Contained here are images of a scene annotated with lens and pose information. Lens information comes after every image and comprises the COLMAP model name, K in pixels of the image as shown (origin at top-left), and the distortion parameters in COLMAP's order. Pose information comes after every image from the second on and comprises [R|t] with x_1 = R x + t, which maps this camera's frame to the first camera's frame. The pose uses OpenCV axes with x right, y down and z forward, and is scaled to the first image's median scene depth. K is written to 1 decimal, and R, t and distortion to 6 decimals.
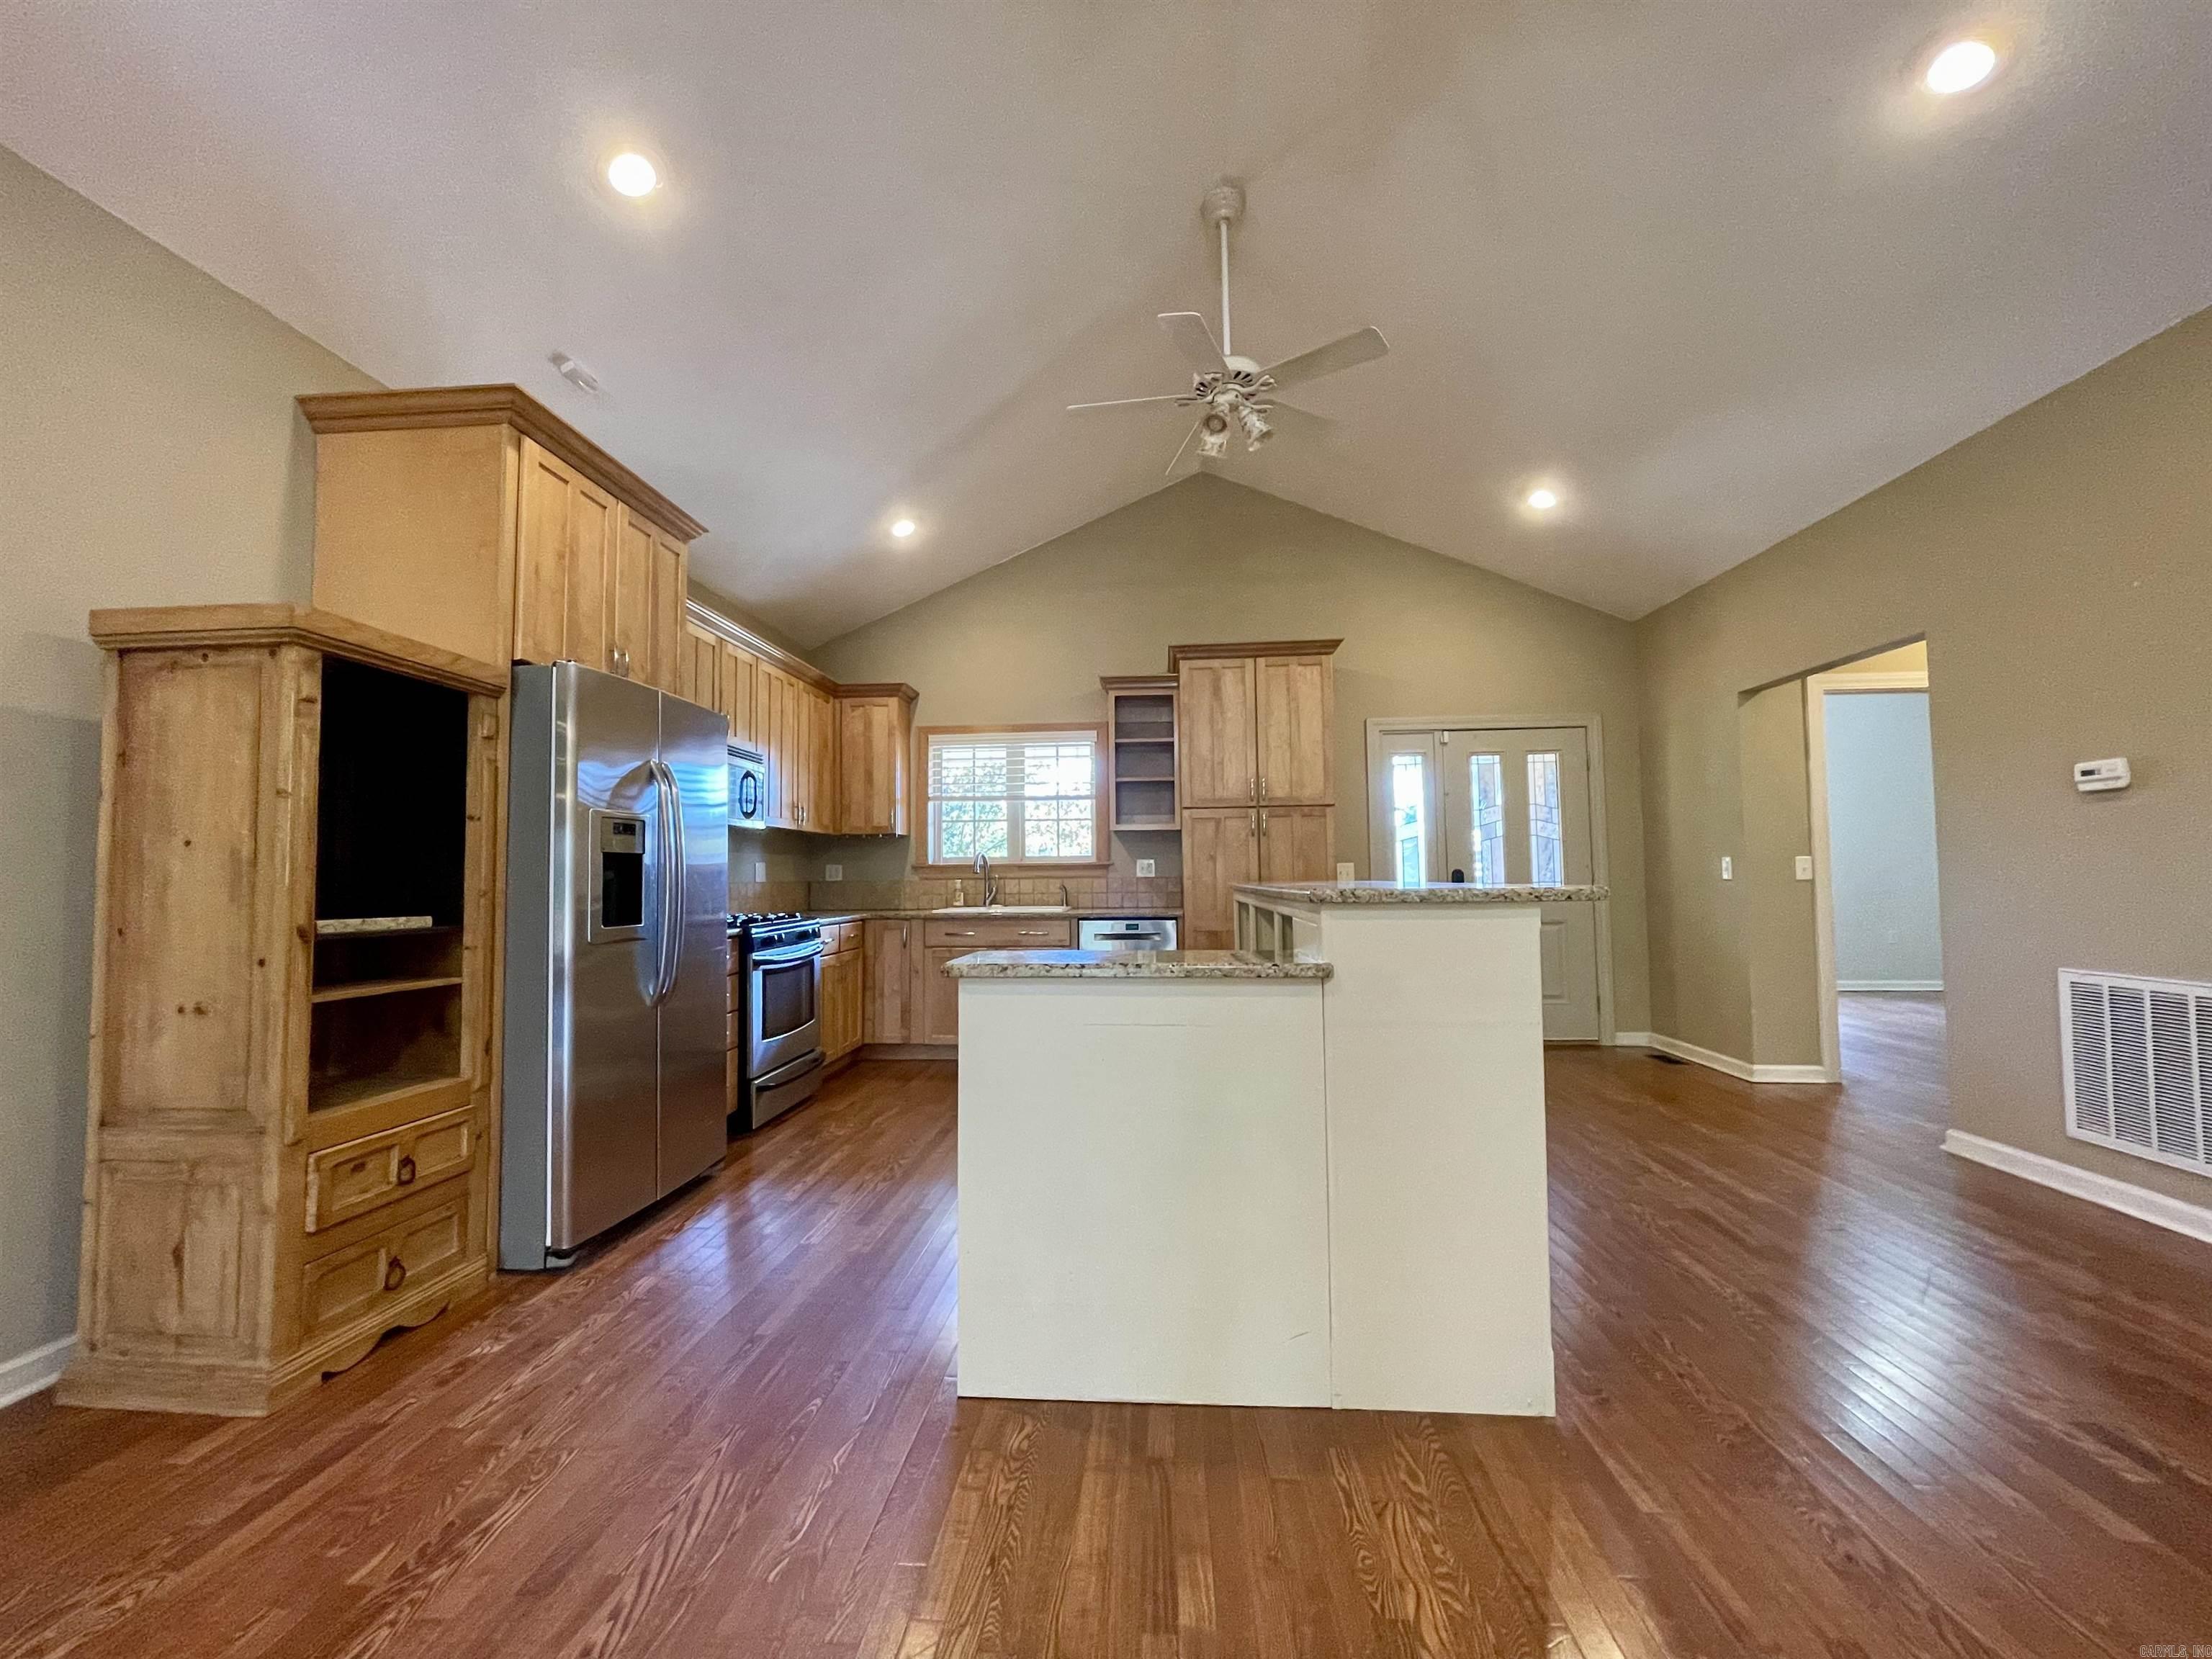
lens RADIAL K [[887.9, 0, 1105.8], [0, 887.9, 841.3], [0, 0, 1]] dist [0.001040, -0.000496]
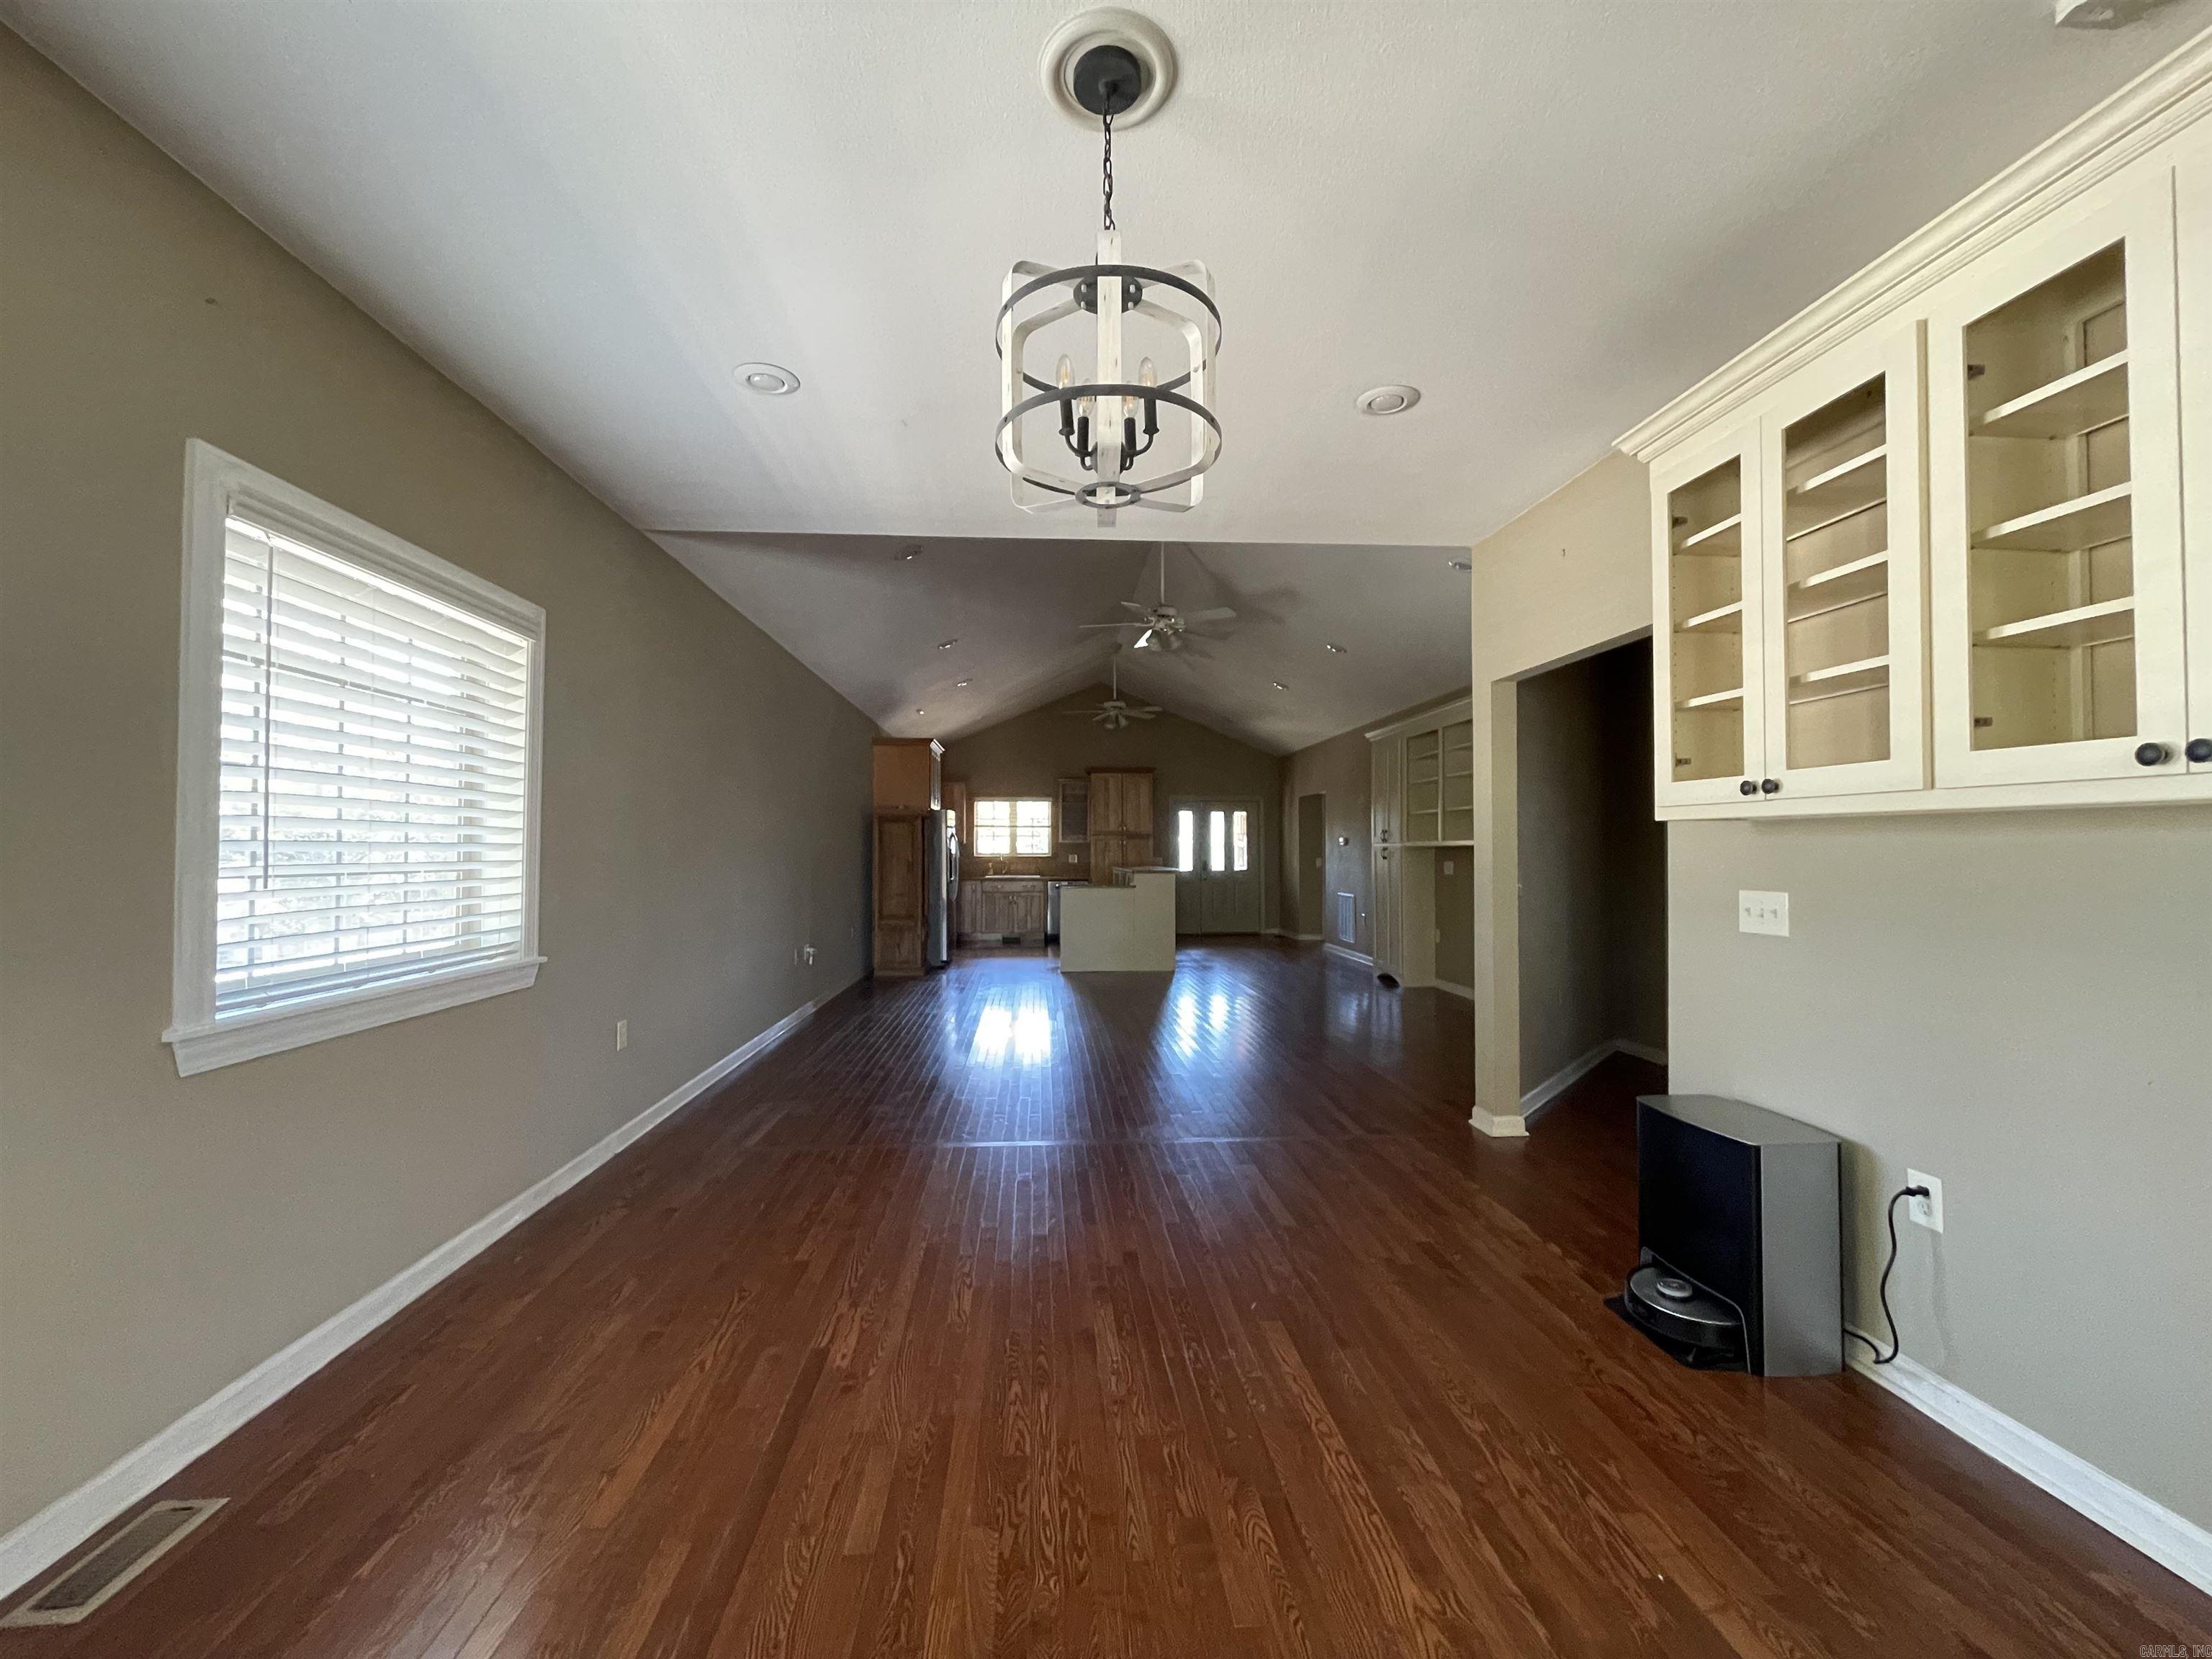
lens RADIAL K [[887.9, 0, 1105.6], [0, 887.9, 835.4], [0, 0, 1]] dist [0.001040, -0.000496]
pose [[0.986808, 0.013229, 0.161355, -0.249058], [-0.016491, 0.999685, 0.018894, -0.077769], [-0.161055, -0.021305, 0.986715, -1.303370]]
